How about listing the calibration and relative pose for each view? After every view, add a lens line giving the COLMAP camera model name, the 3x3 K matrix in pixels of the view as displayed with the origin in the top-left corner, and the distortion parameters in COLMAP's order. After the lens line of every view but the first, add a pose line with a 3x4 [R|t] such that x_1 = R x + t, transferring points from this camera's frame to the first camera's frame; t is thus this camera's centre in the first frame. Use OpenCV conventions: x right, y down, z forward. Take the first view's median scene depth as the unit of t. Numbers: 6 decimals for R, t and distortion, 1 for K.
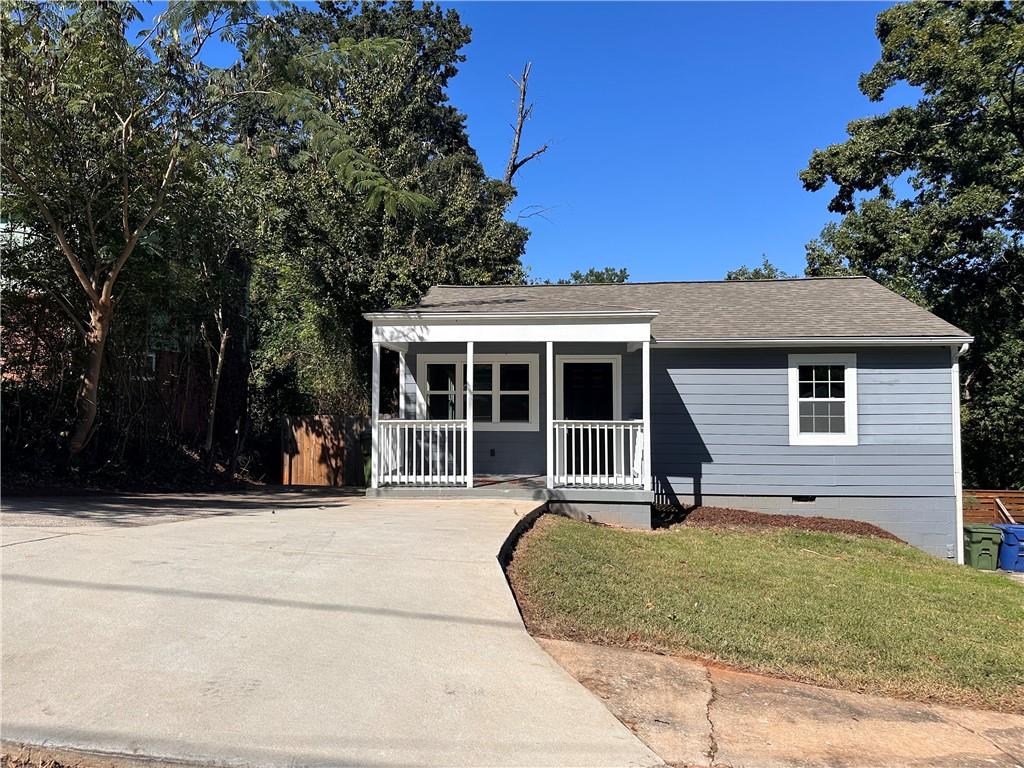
lens RADIAL K [[711.5, 0, 512.0], [0, 711.5, 384.0], [0, 0, 1]] dist [0.033054, -0.050432]
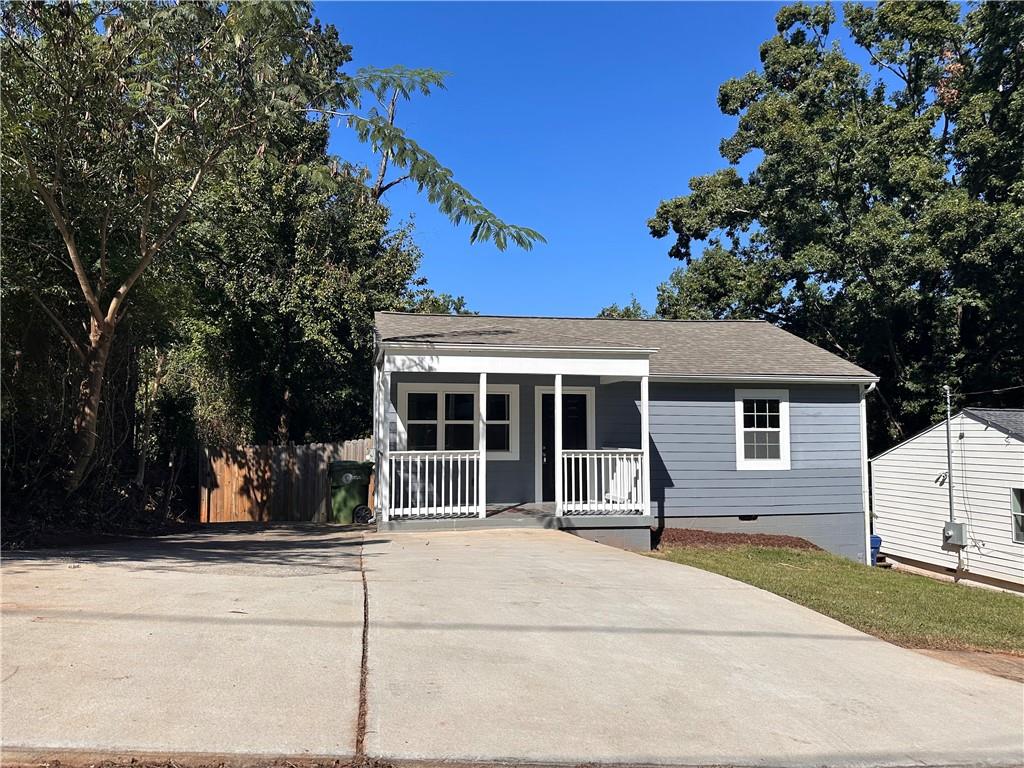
lens RADIAL K [[714.0, 0, 512.0], [0, 714.0, 384.0], [0, 0, 1]] dist [0.051239, -0.059110]
pose [[0.962362, 0.017829, 0.271185, -0.256655], [-0.008555, 0.999339, -0.035341, -0.006664], [-0.271636, 0.031691, 0.961878, 0.011099]]
